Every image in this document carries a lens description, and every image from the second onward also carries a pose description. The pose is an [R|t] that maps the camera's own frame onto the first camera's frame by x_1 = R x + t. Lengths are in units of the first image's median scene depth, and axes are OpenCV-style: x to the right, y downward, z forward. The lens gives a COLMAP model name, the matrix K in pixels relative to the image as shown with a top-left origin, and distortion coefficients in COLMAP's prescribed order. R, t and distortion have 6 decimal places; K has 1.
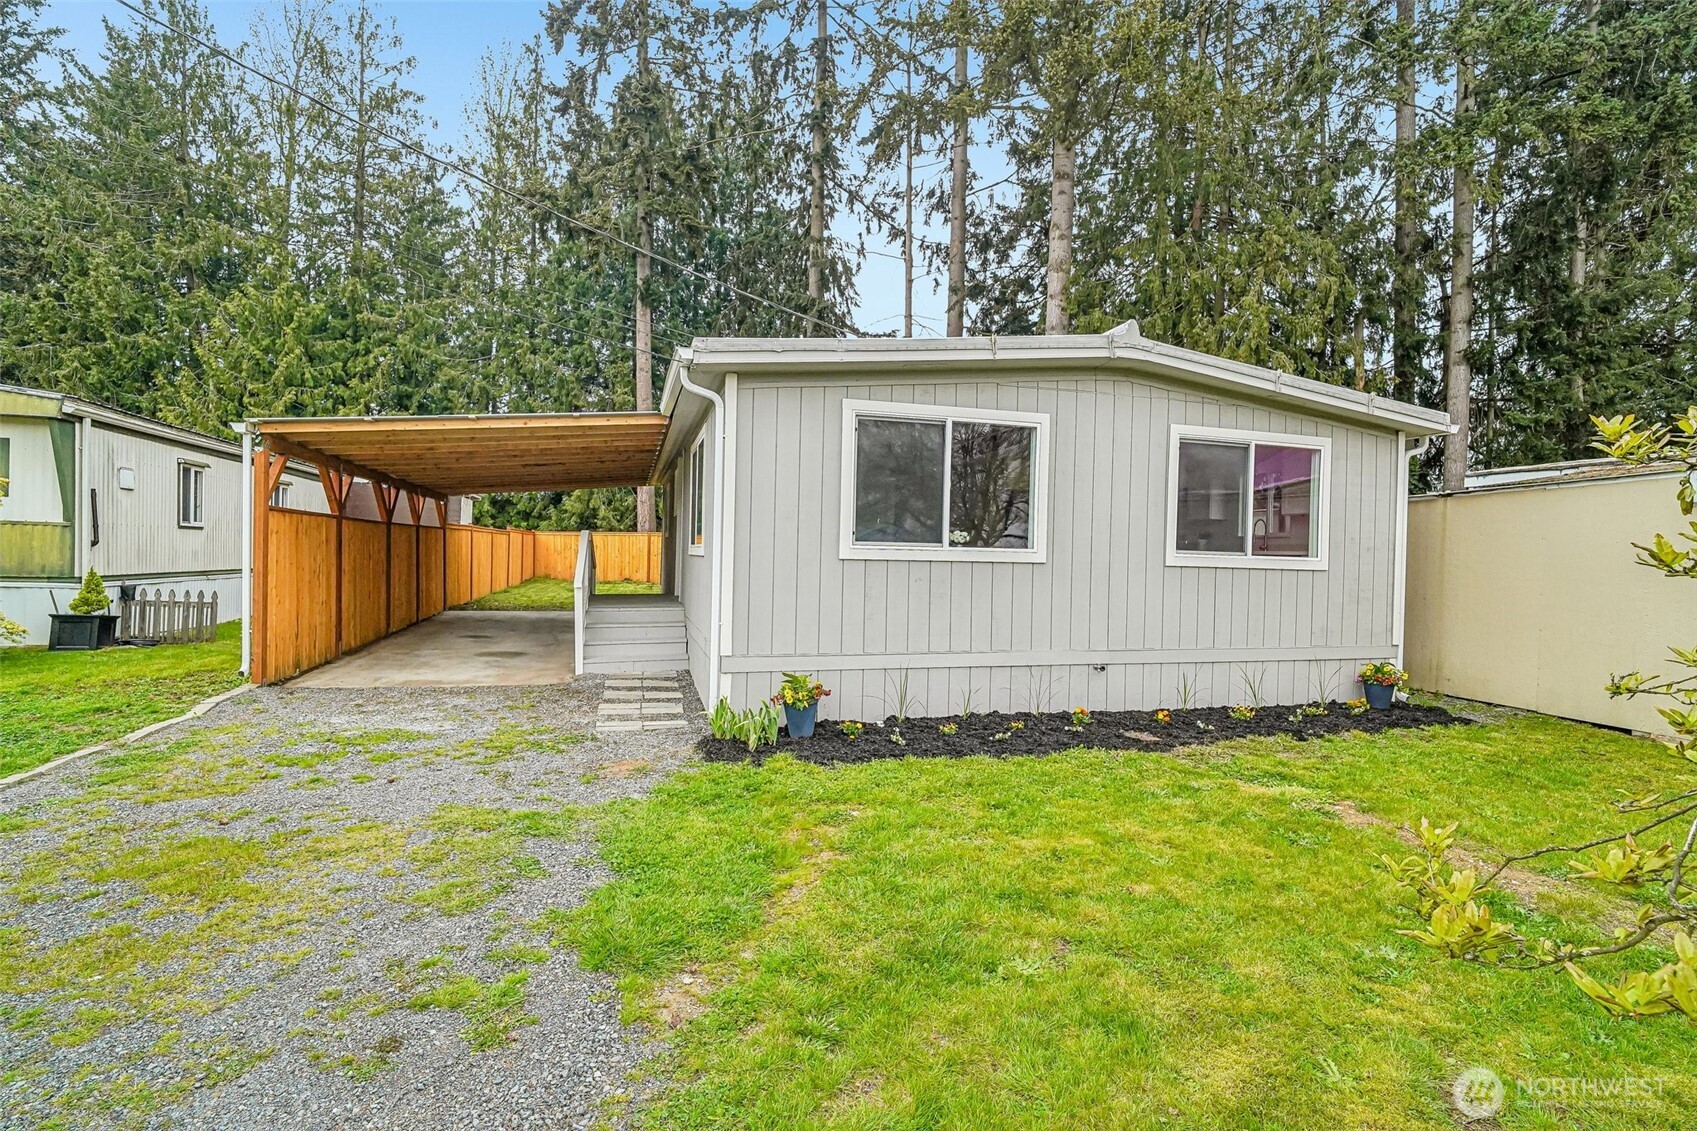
lens RADIAL K [[799.4, 0, 855.9], [0, 799.4, 558.6], [0, 0, 1]] dist [-0.024339, 0.012836]
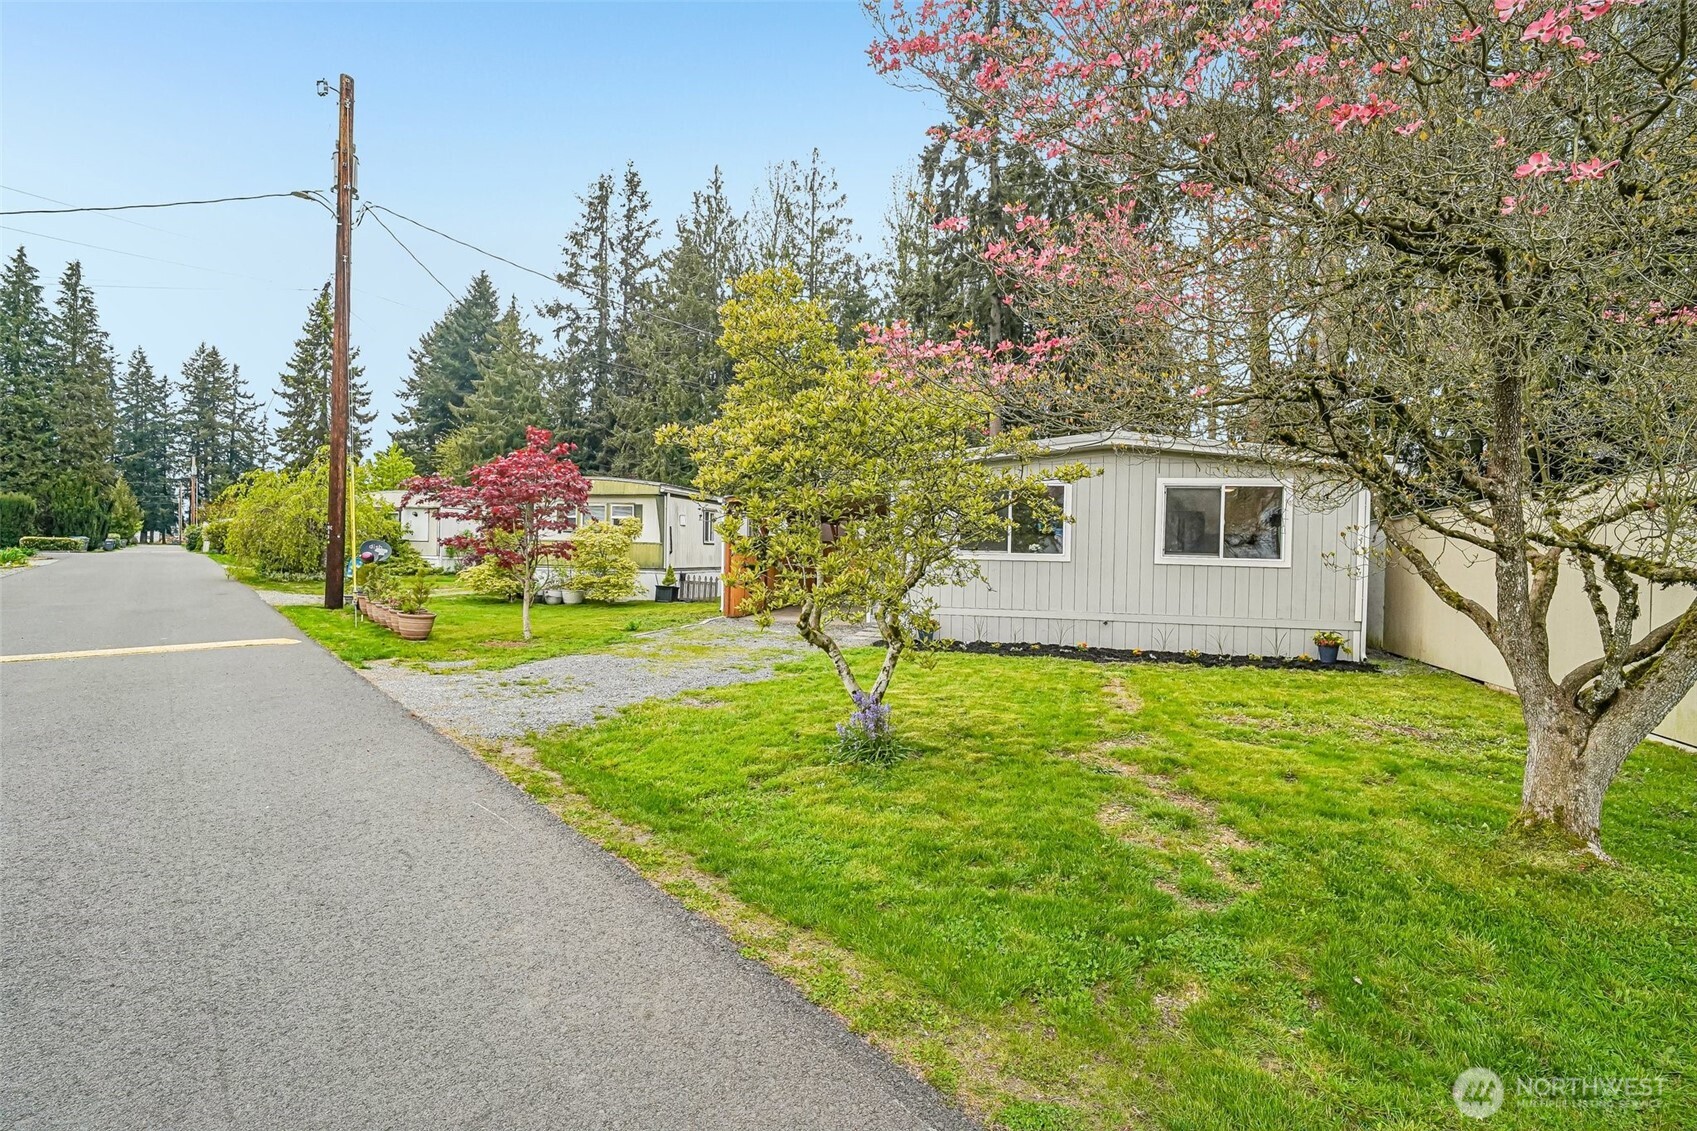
lens RADIAL K [[799.4, 0, 855.9], [0, 799.4, 558.6], [0, 0, 1]] dist [-0.024339, 0.012836]
pose [[0.859994, 0.000016, -0.510304, 0.467555], [-0.003712, 0.999974, -0.006224, 0.007060], [0.510290, 0.007247, 0.859972, -0.494867]]
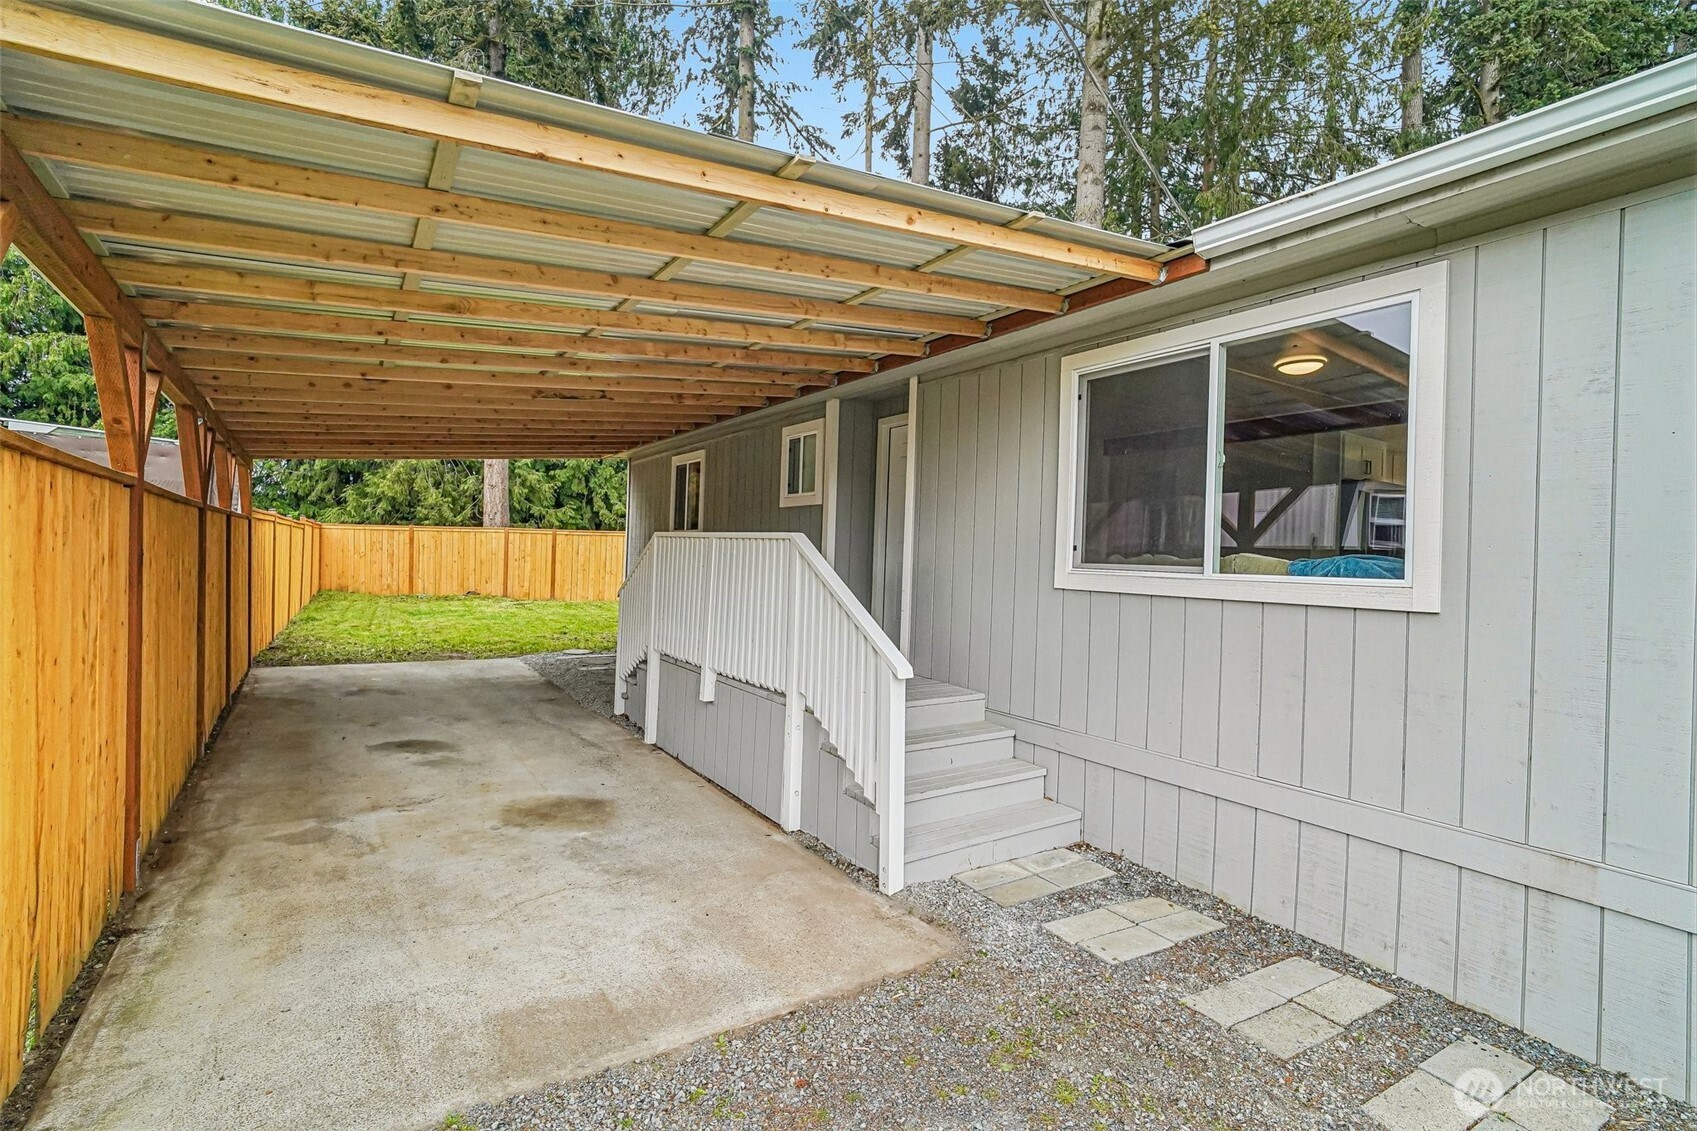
lens RADIAL K [[799.4, 0, 855.9], [0, 799.4, 558.6], [0, 0, 1]] dist [-0.024339, 0.012836]
pose [[0.955405, 0.005298, 0.295252, -0.402940], [-0.006273, 0.999978, 0.002356, -0.019951], [-0.295233, -0.004103, 0.955416, 0.506195]]
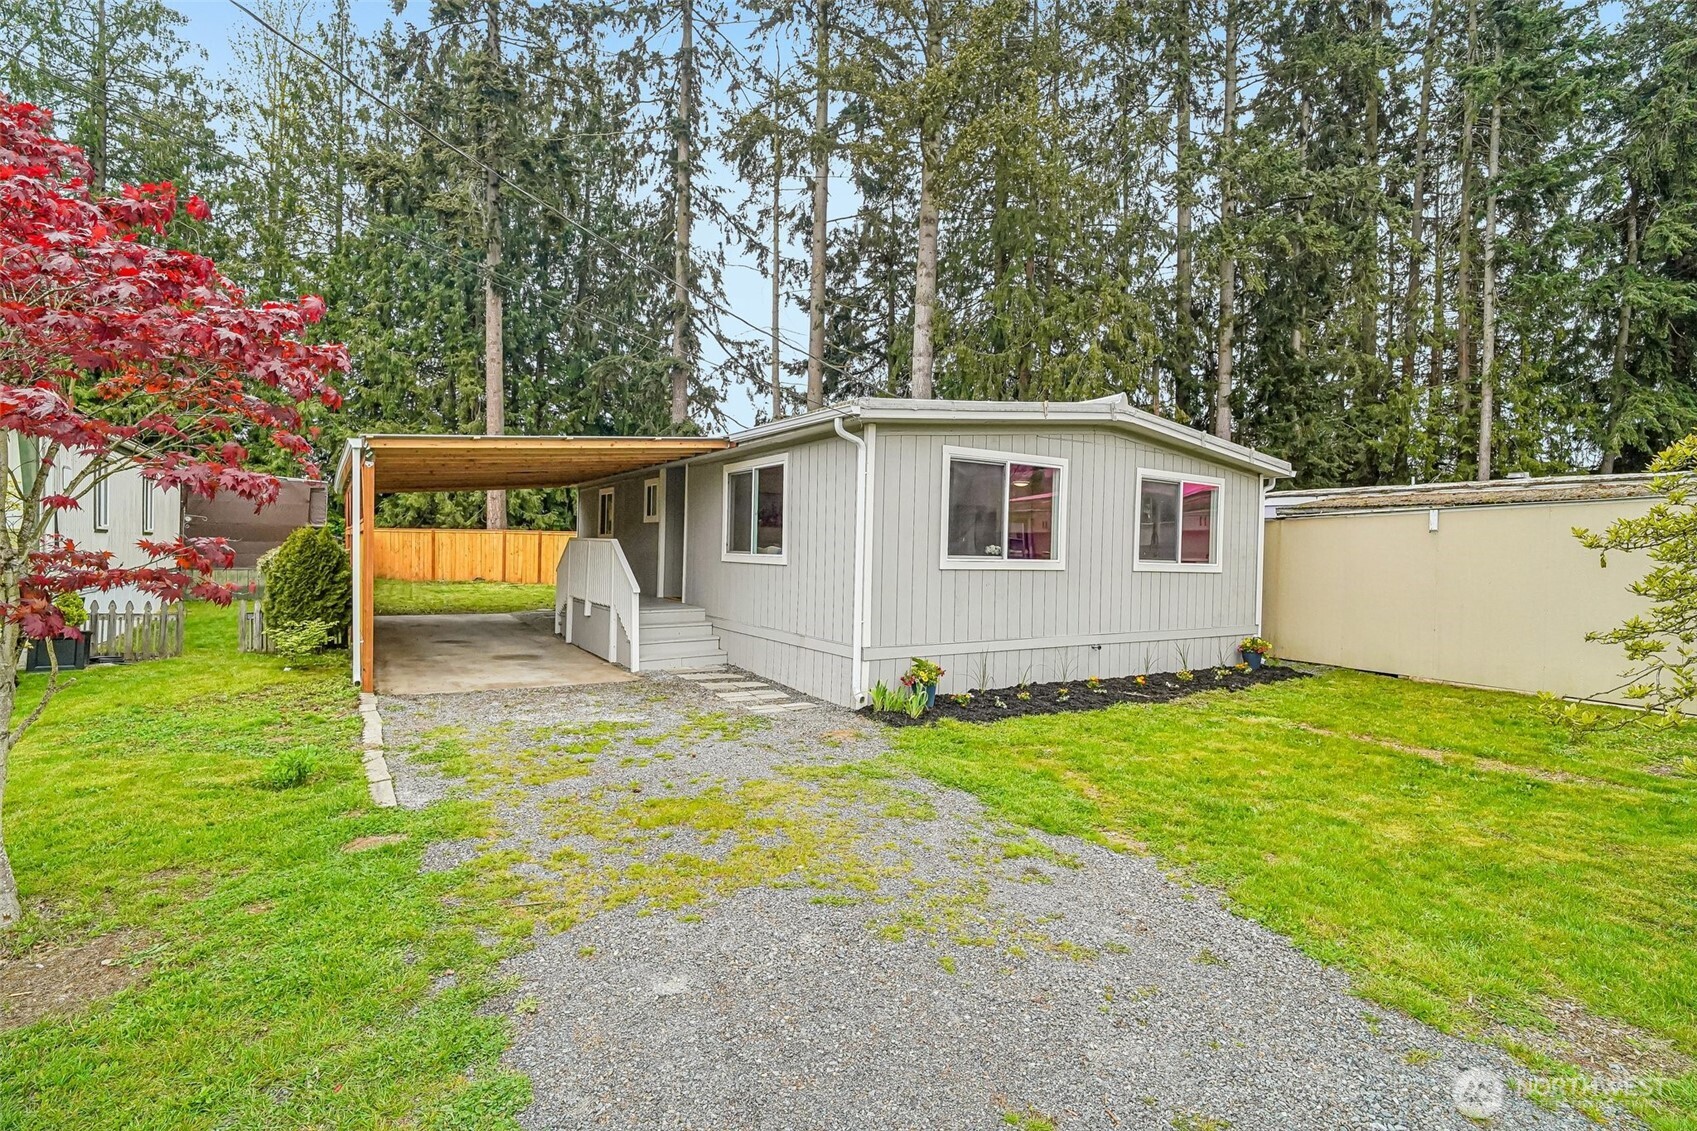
lens RADIAL K [[799.4, 0, 855.9], [0, 799.4, 558.6], [0, 0, 1]] dist [-0.024339, 0.012836]
pose [[0.957317, -0.003491, 0.289019, -0.310012], [0.000636, 0.999950, 0.009970, -0.017662], [-0.289039, -0.009361, 0.957272, -0.115680]]
